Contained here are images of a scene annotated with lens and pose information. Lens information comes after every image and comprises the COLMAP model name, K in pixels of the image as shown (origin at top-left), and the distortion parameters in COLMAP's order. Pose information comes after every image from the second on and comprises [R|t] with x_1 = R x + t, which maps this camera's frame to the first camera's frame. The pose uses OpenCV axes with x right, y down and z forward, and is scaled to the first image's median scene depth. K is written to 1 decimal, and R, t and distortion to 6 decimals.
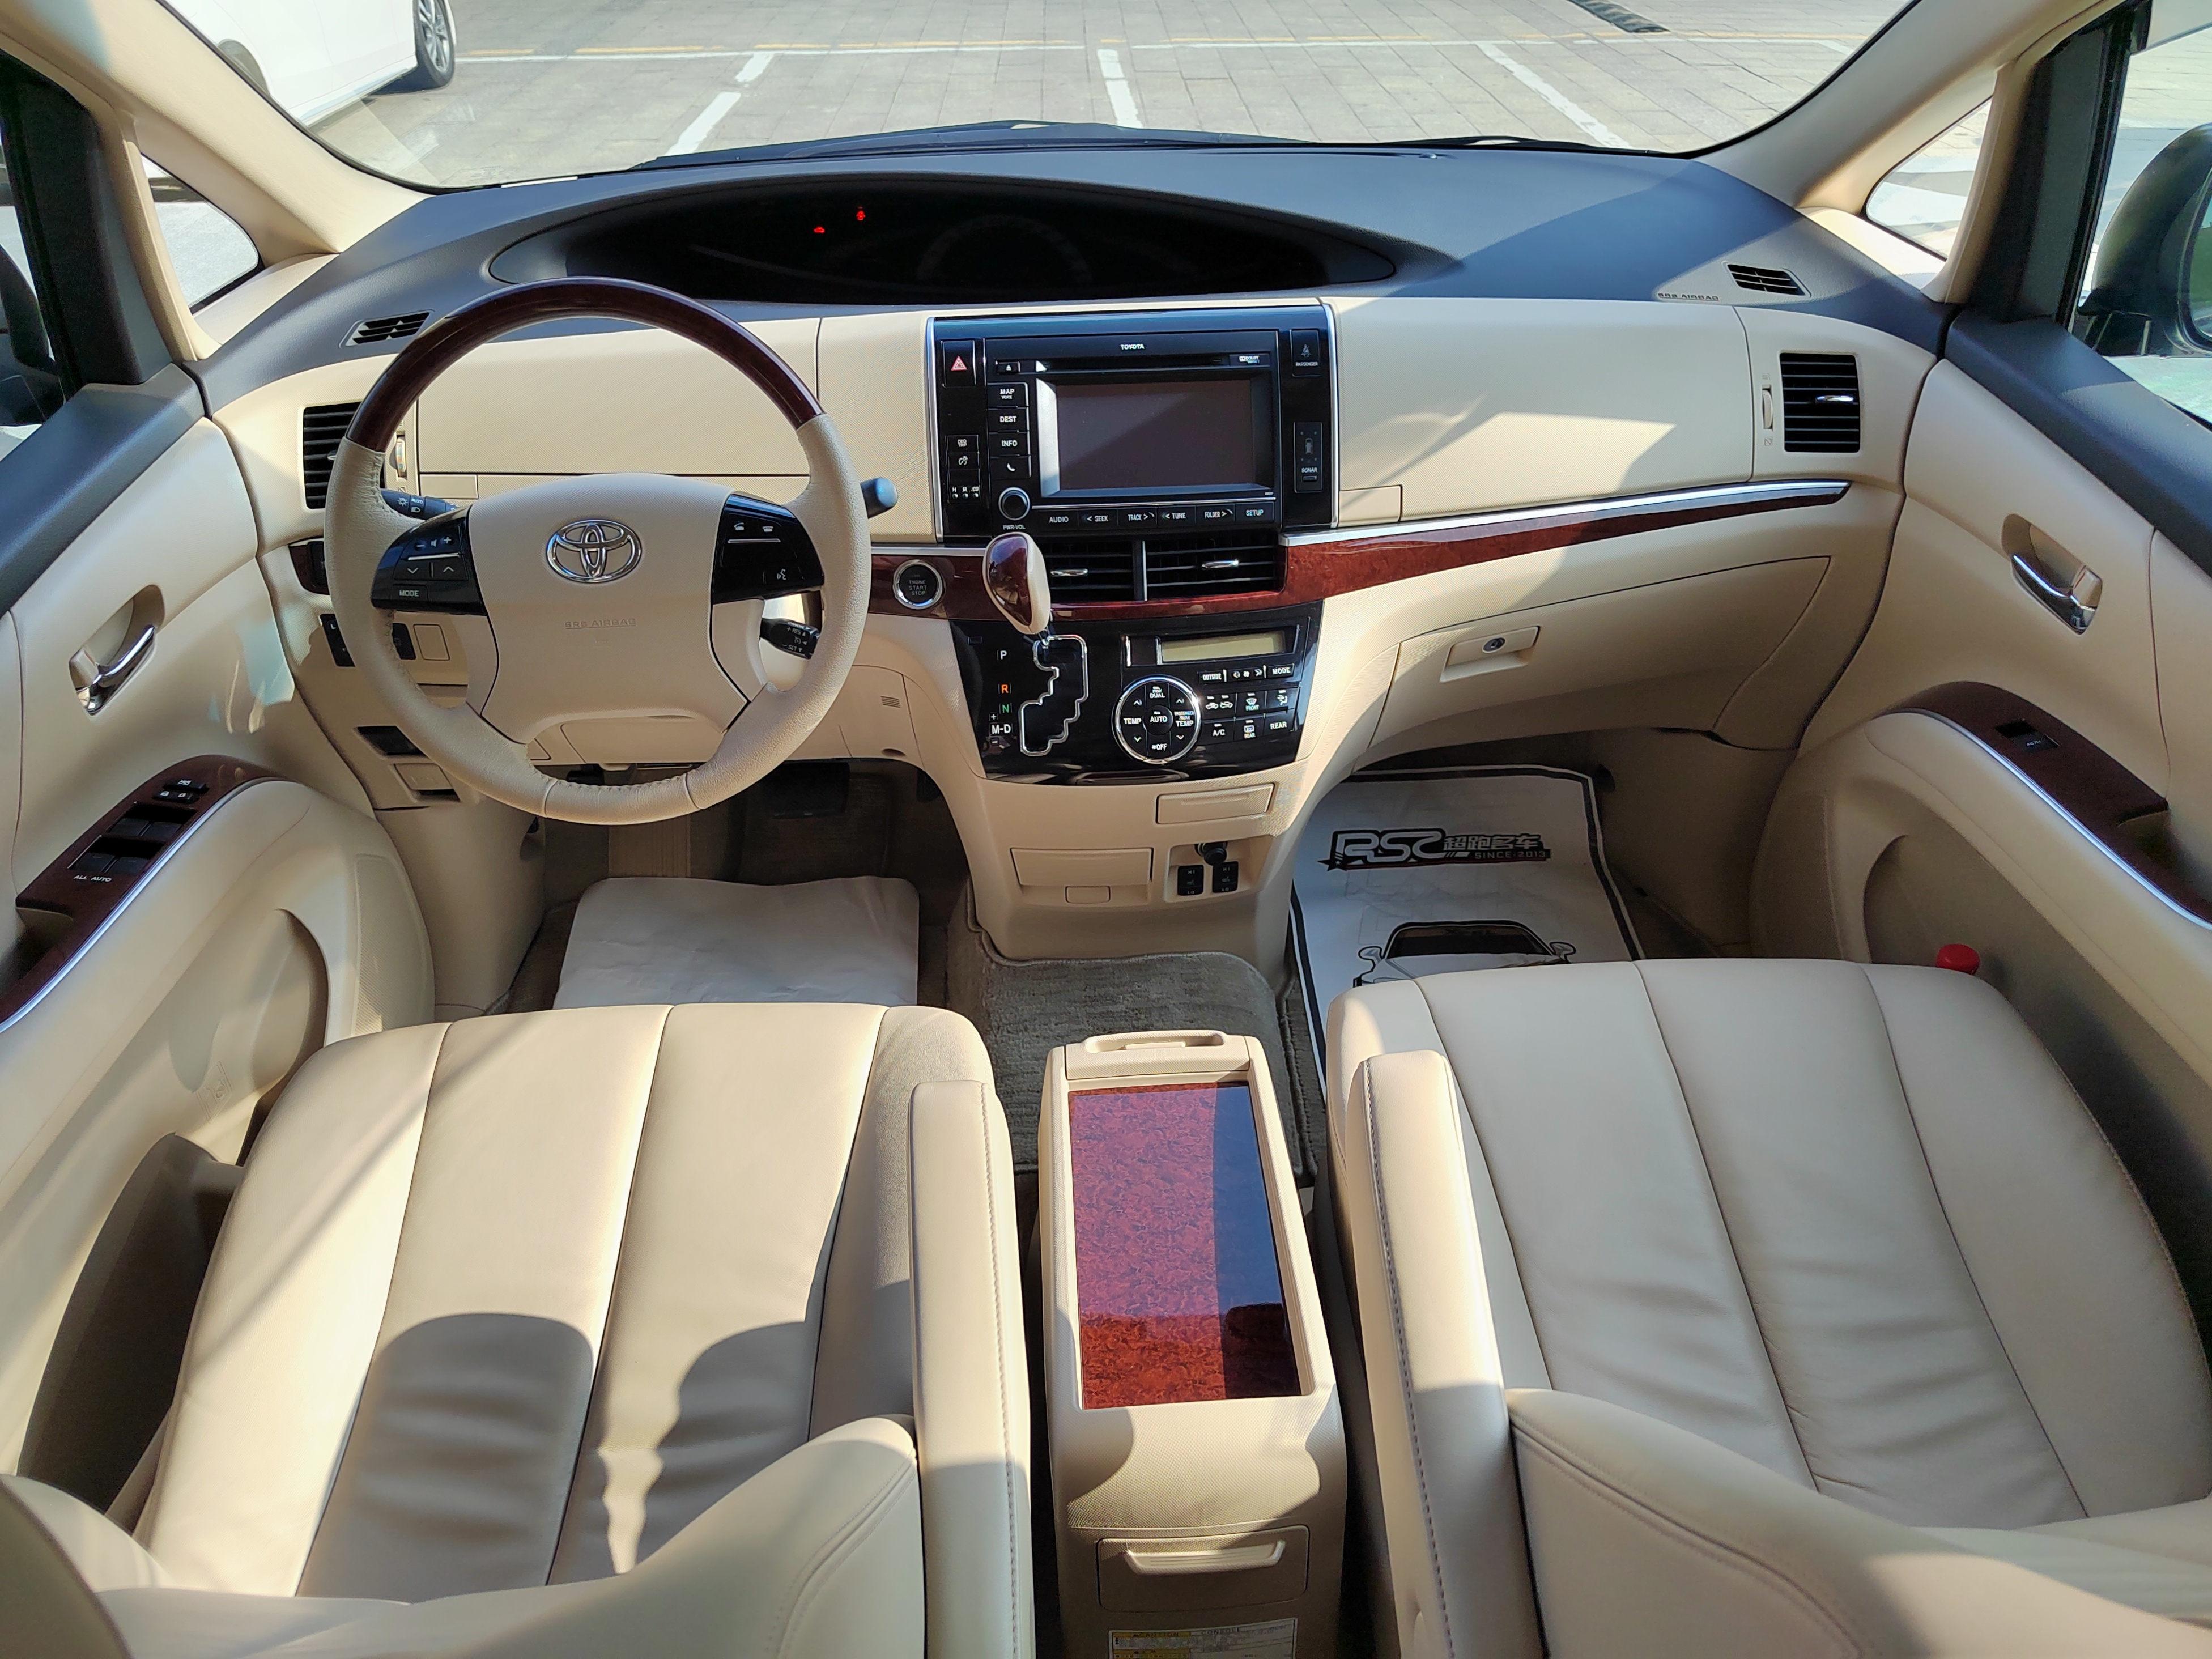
lens RADIAL K [[1511.6, 0, 1091.2], [0, 1511.6, 839.3], [0, 0, 1]] dist [0.036444, -0.031652]
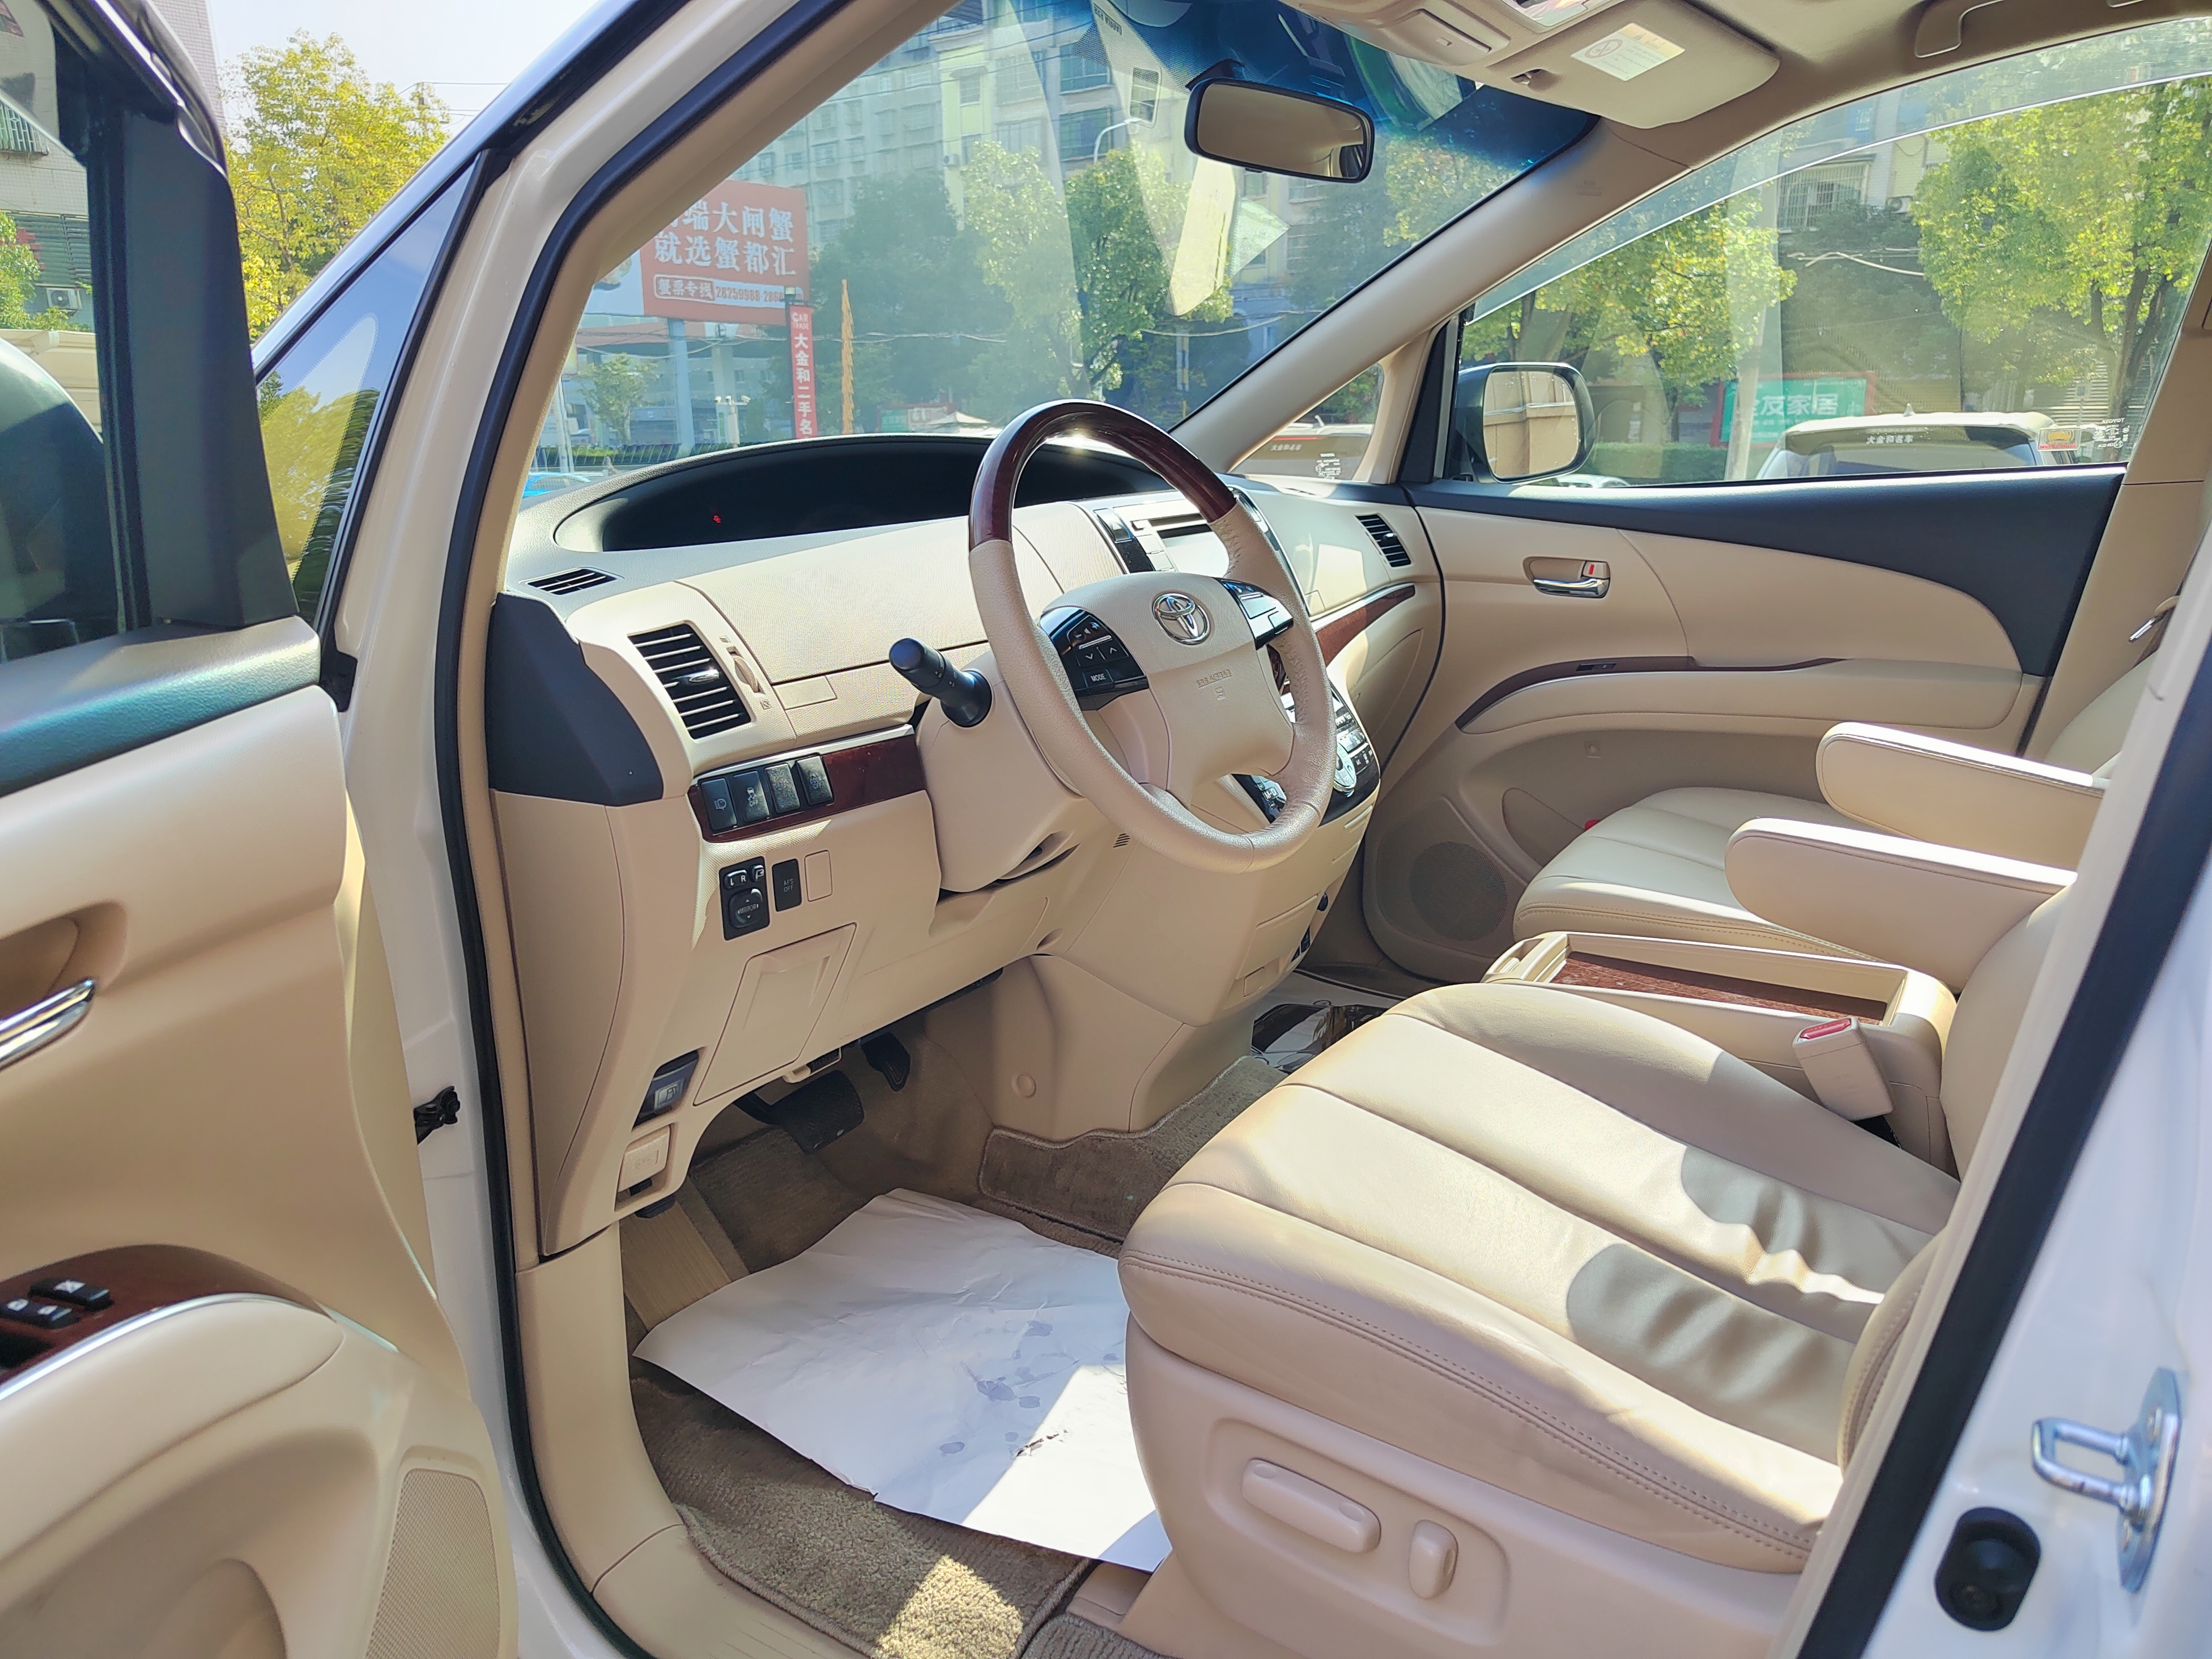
lens RADIAL K [[1511.6, 0, 1091.2], [0, 1511.6, 839.3], [0, 0, 1]] dist [0.036444, -0.031652]
pose [[0.579956, -0.214075, 0.786017, -1.041519], [0.504585, 0.851888, -0.140289, 0.048237], [-0.639566, 0.477974, 0.602076, 0.409249]]
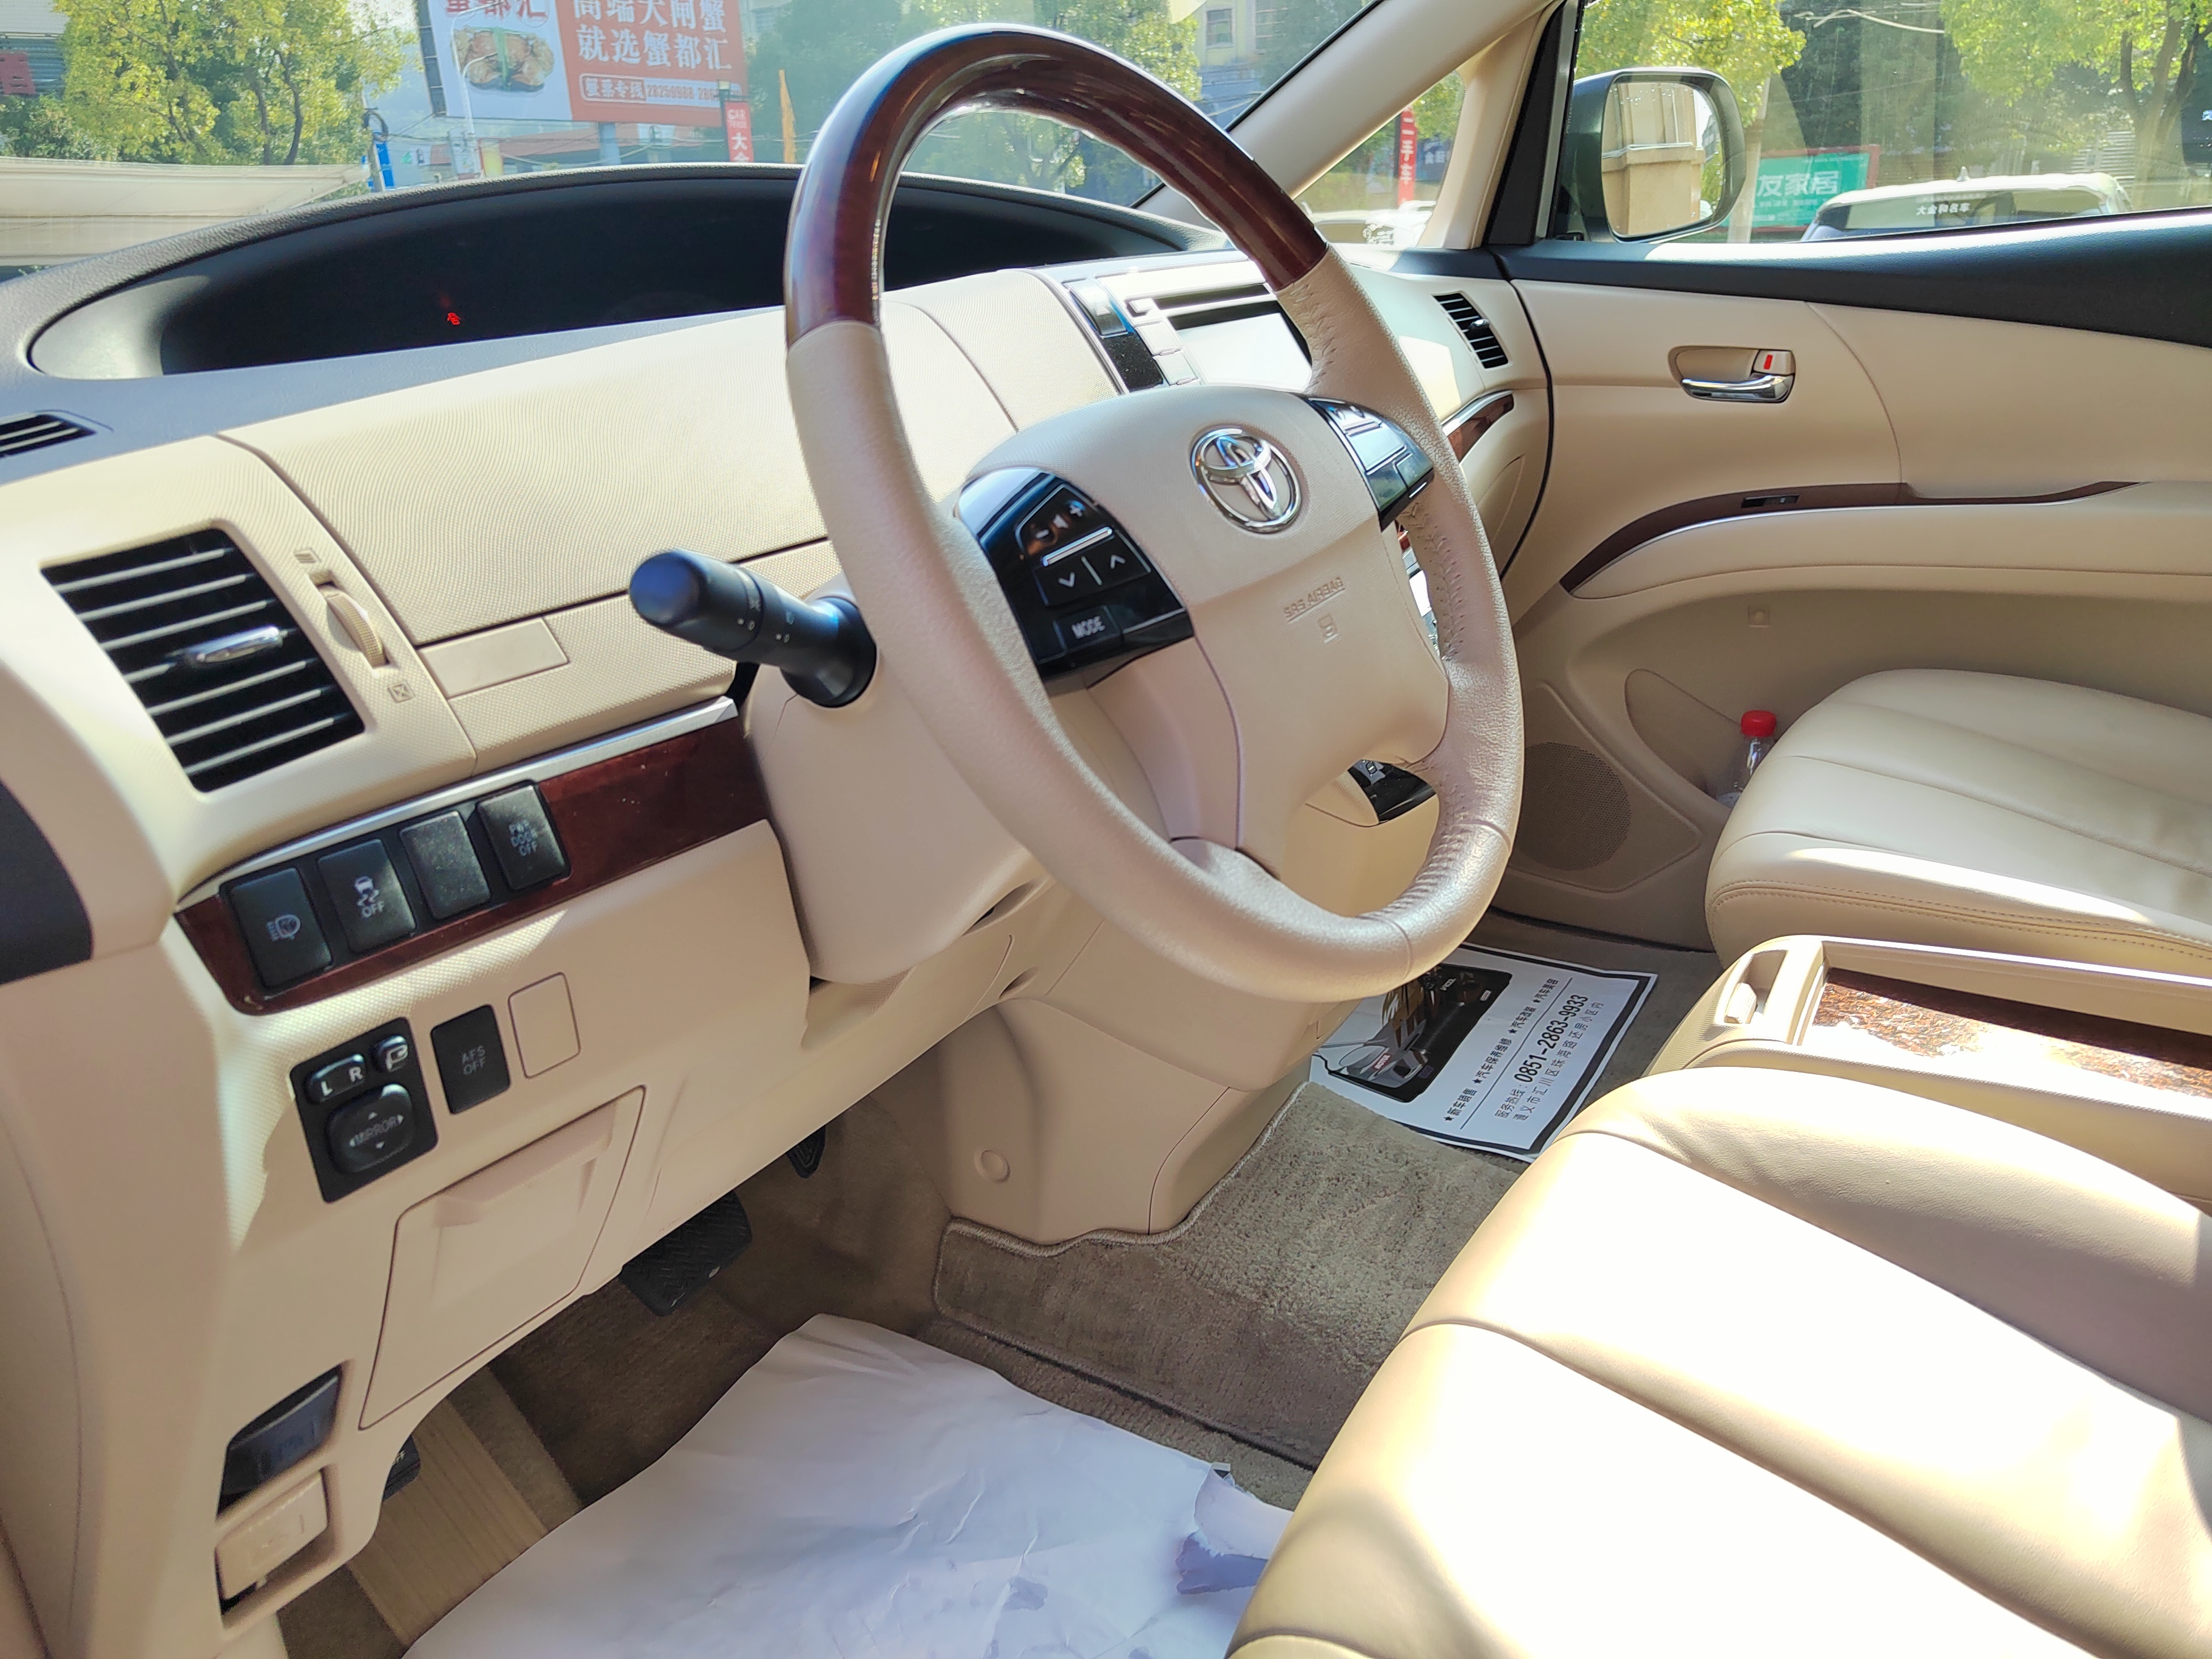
lens RADIAL K [[1511.6, 0, 1091.2], [0, 1511.6, 839.3], [0, 0, 1]] dist [0.036444, -0.031652]
pose [[0.561643, -0.322130, 0.762095, -0.680555], [0.534826, 0.844136, -0.037344, -0.080163], [-0.631283, 0.428563, 0.646387, 0.637539]]
